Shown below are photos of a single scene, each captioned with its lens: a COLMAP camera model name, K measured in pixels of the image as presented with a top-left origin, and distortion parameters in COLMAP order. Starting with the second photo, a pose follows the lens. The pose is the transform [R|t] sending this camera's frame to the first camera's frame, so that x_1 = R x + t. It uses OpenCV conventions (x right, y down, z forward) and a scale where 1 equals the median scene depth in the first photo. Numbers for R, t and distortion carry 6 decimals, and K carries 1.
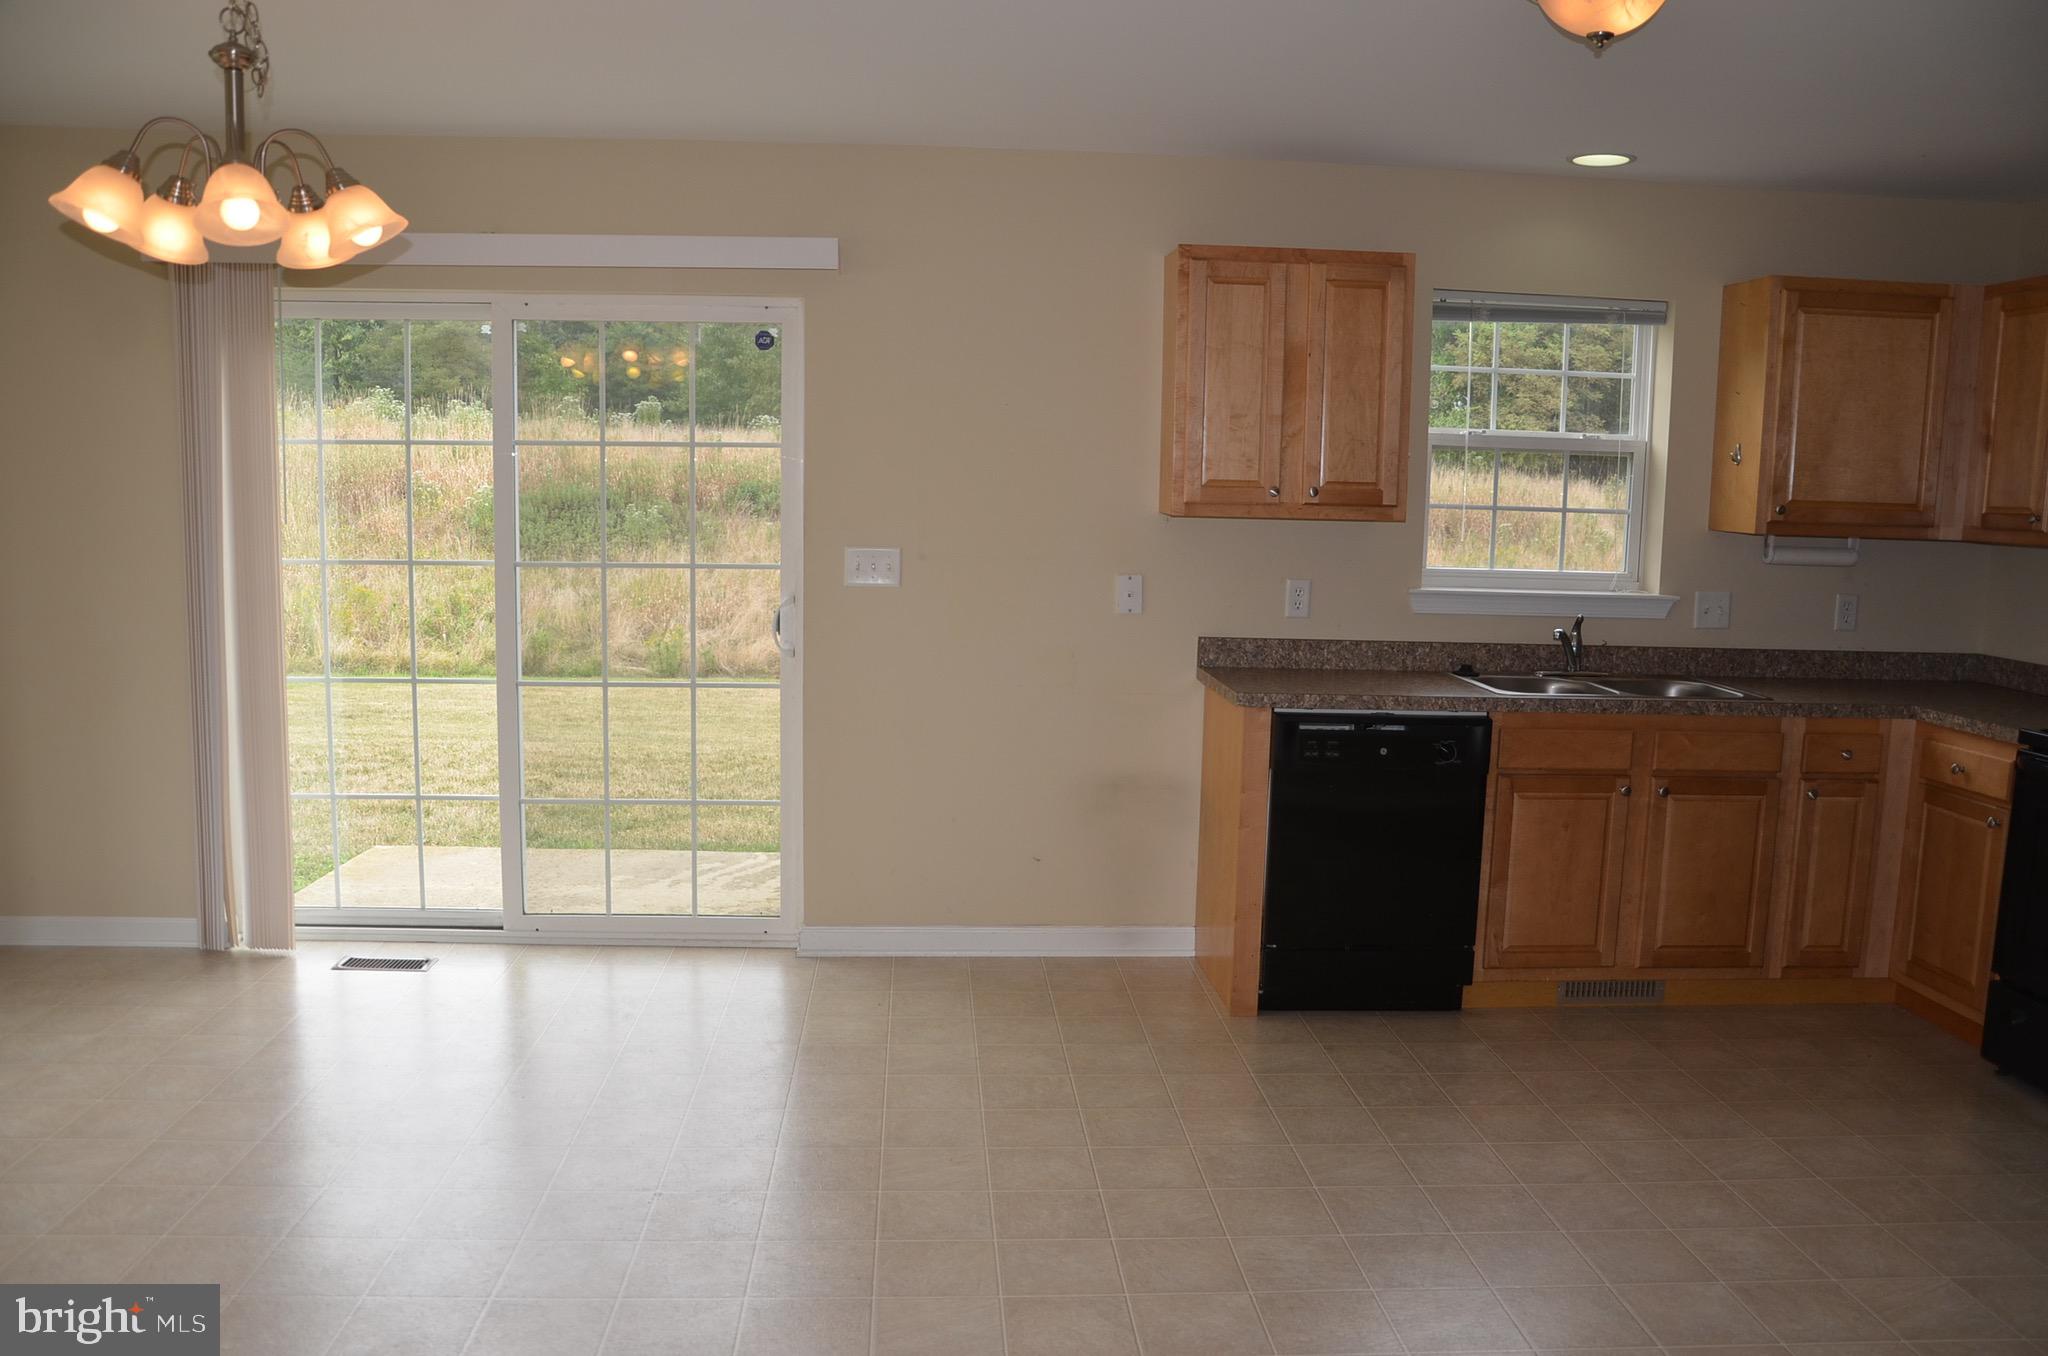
lens RADIAL K [[1640.4, 0, 1037.3], [0, 1640.4, 708.1], [0, 0, 1]] dist [-0.155687, 0.141904]
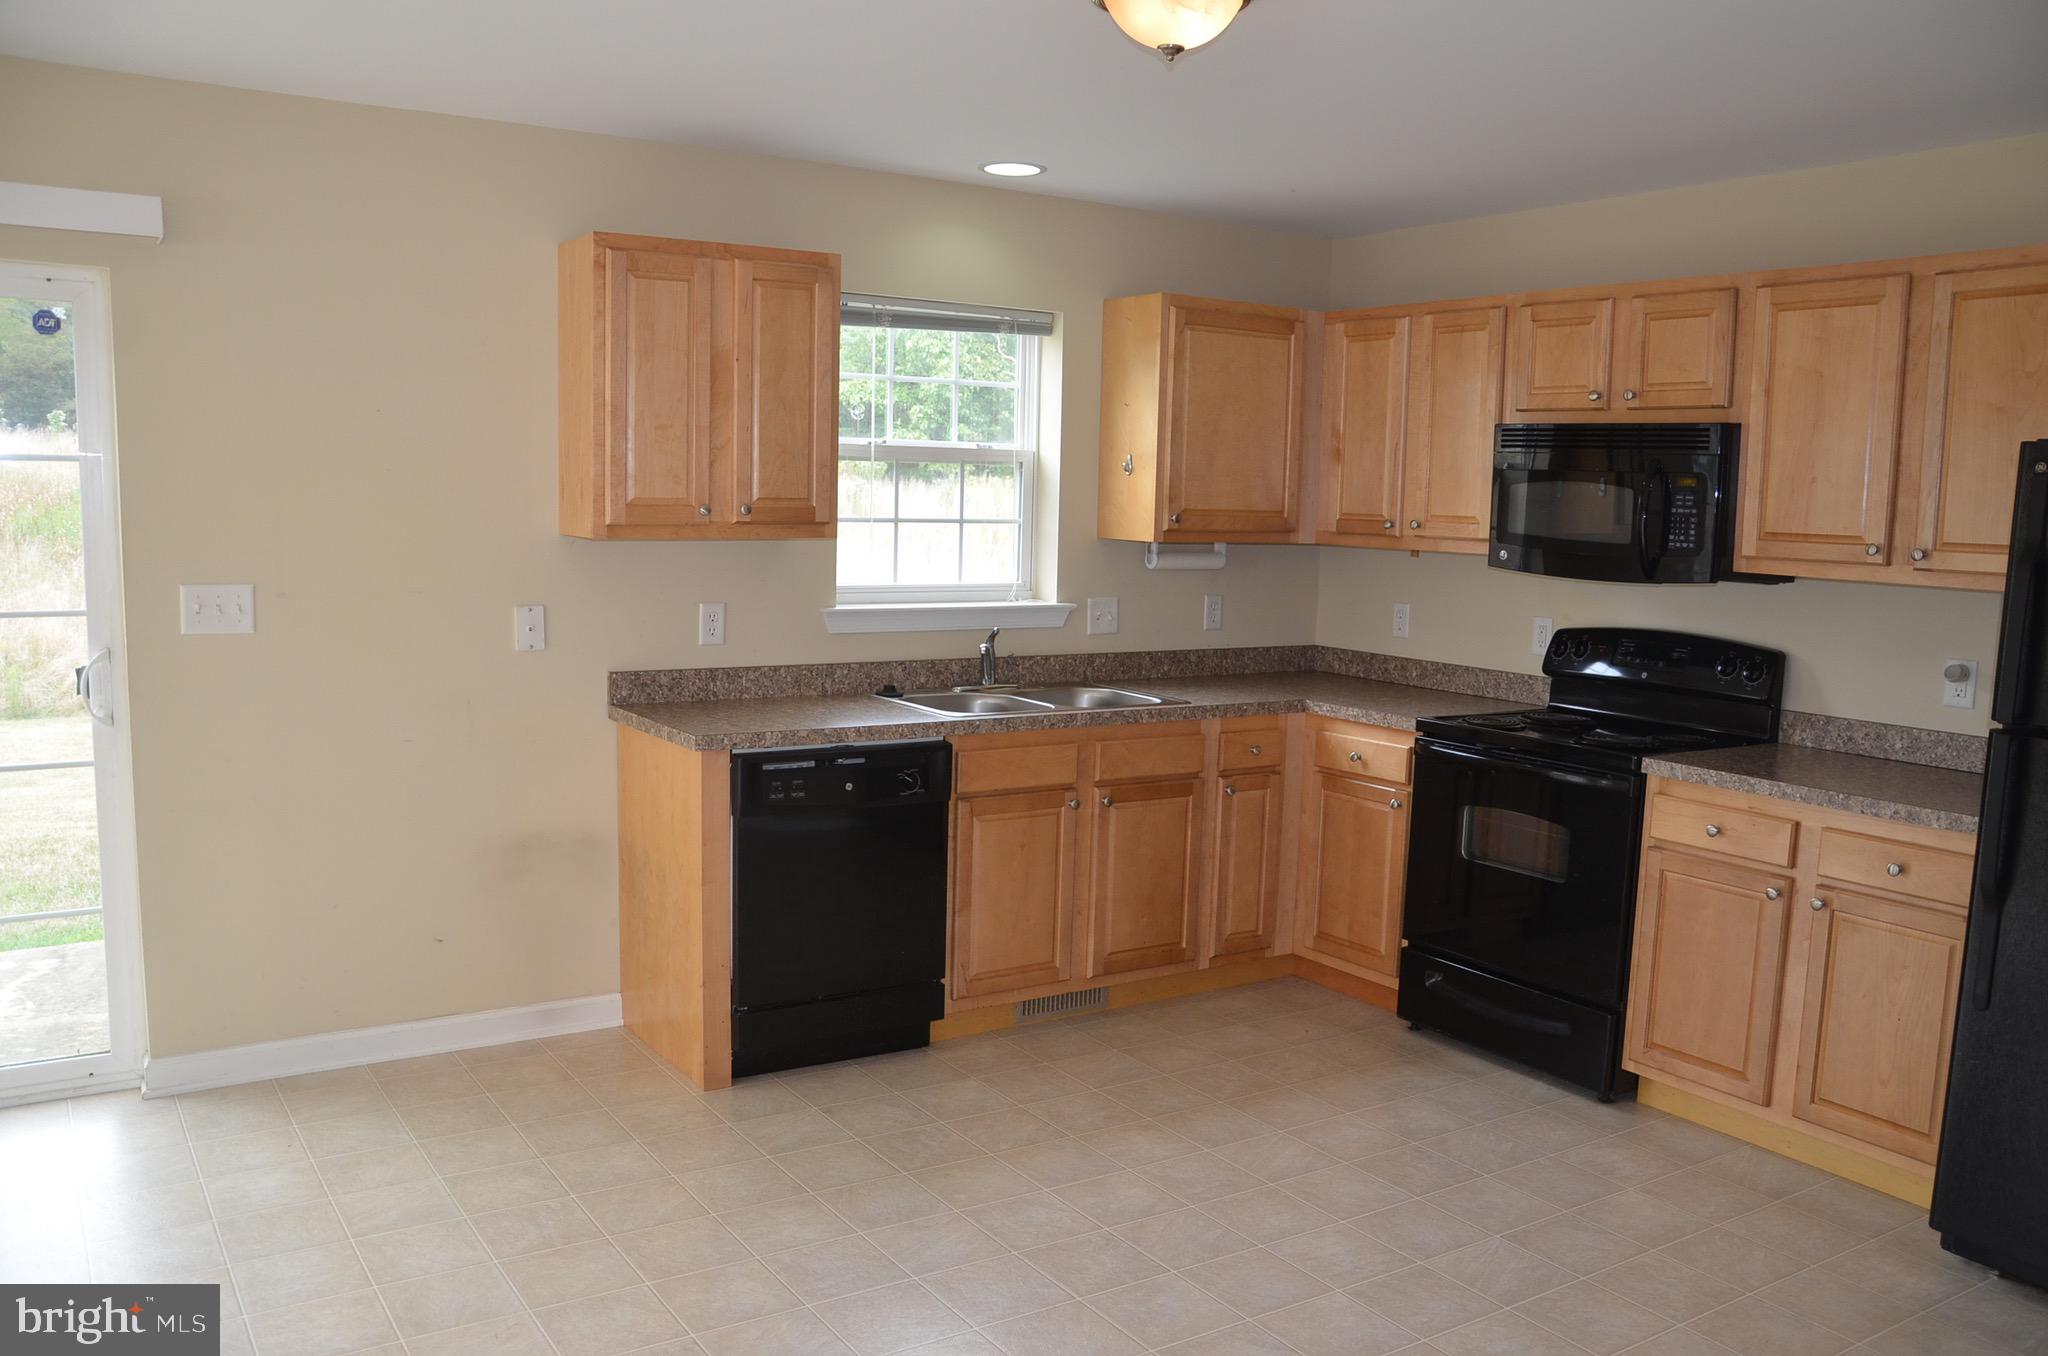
lens RADIAL K [[1640.4, 0, 1037.3], [0, 1640.4, 708.1], [0, 0, 1]] dist [-0.155687, 0.141904]
pose [[0.870774, -0.064594, 0.487421, -0.133372], [0.061872, 0.997848, 0.021704, -0.028918], [-0.487774, 0.011259, 0.872897, 0.112459]]
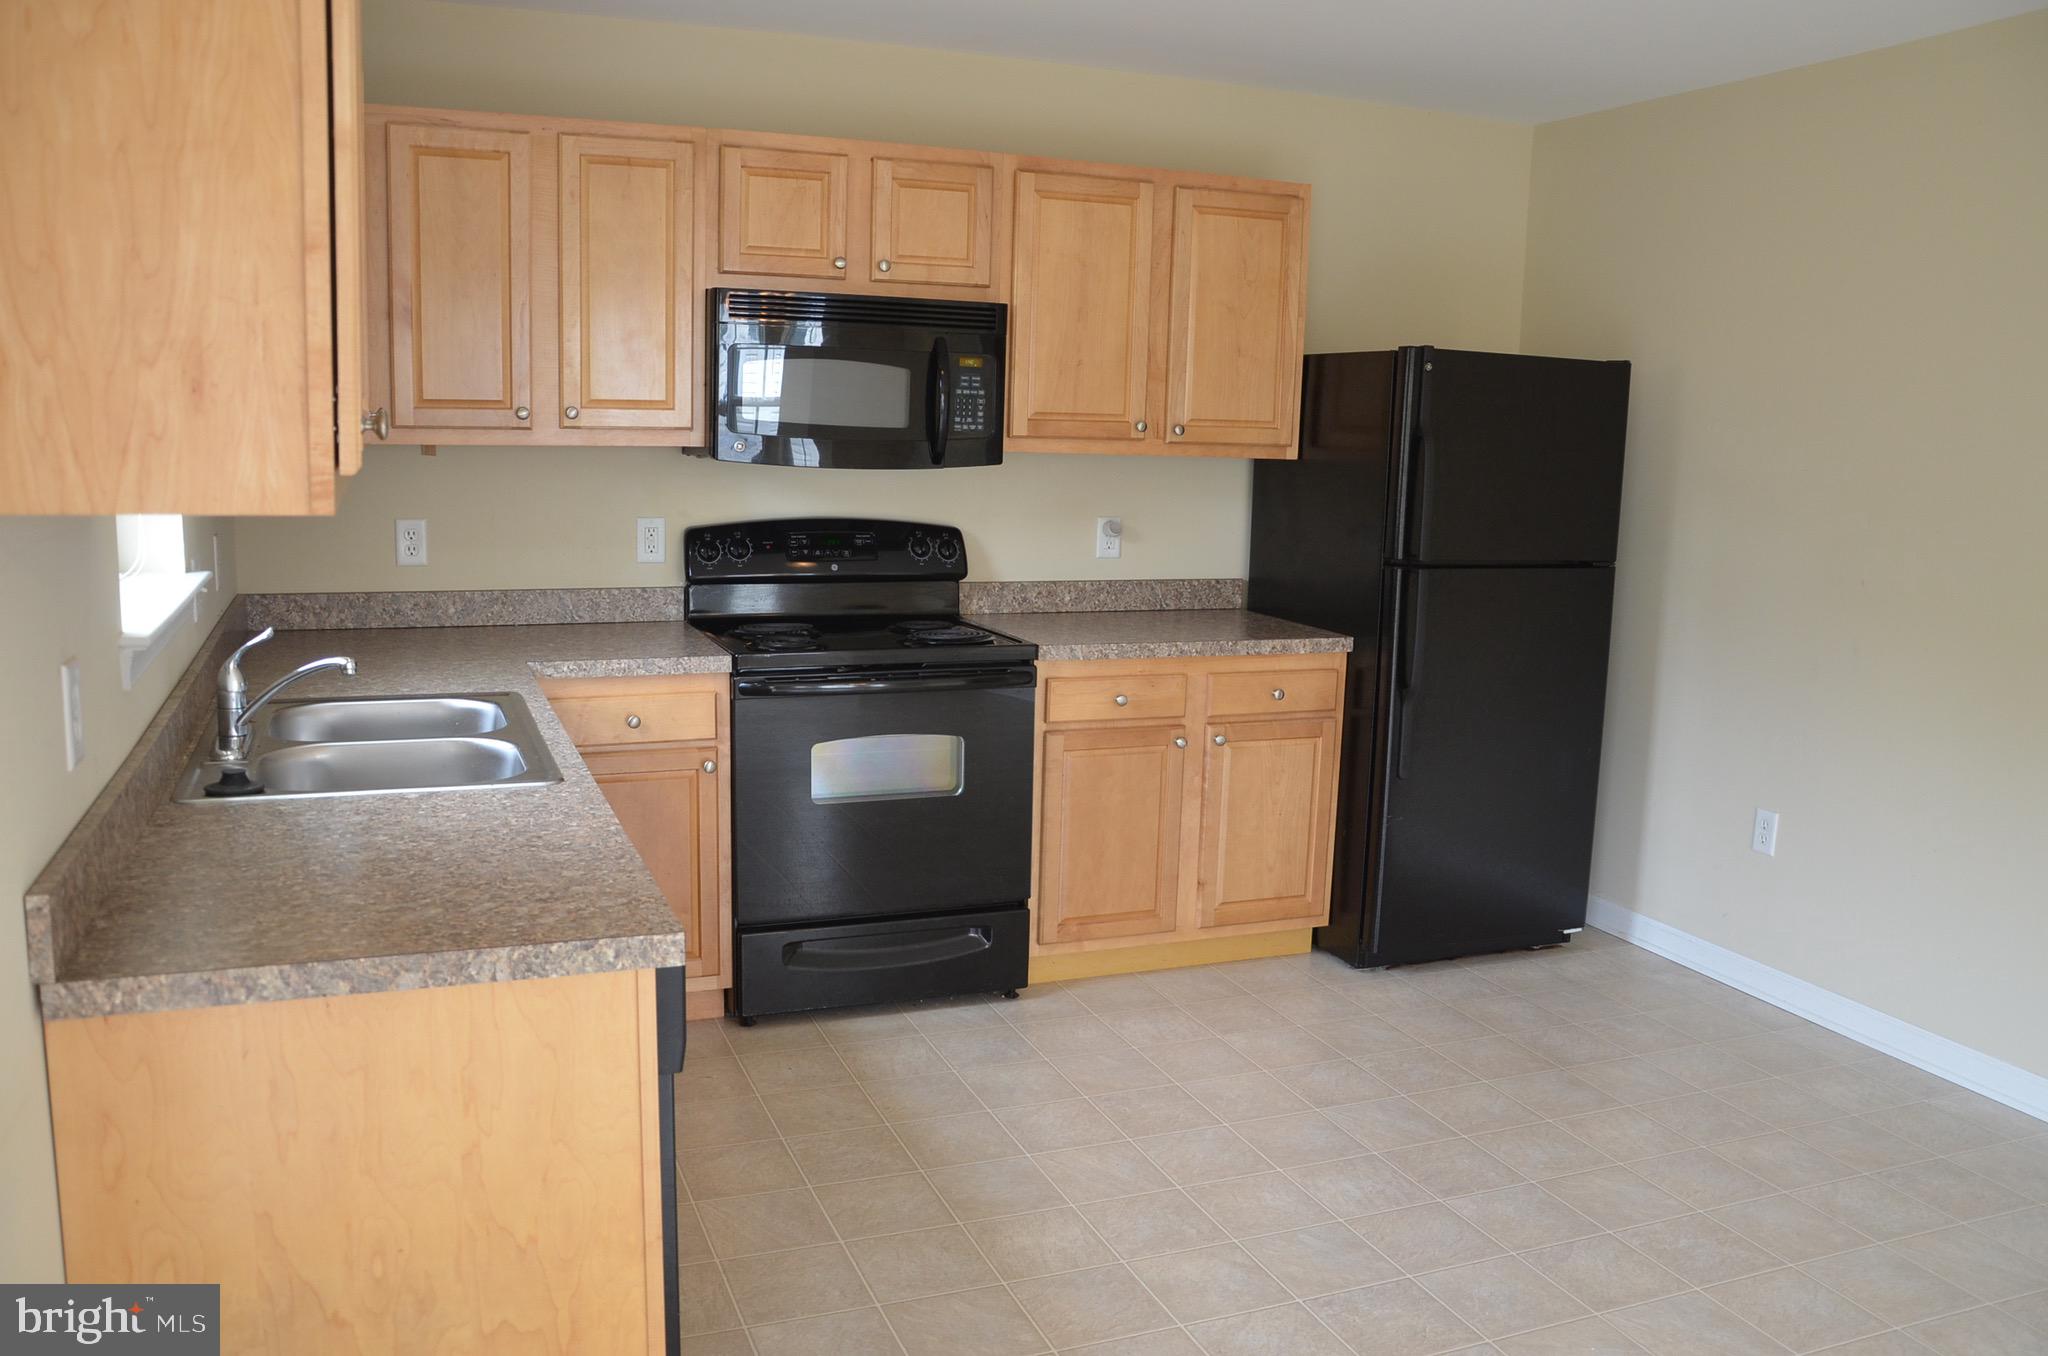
lens RADIAL K [[1644.0, 0, 1039.6], [0, 1644.0, 699.5], [0, 0, 1]] dist [-0.151859, 0.138214]
pose [[-0.308939, -0.198916, 0.930048, -0.242014], [0.093782, 0.966747, 0.237917, -0.136983], [-0.946447, 0.160723, -0.280011, 0.908510]]
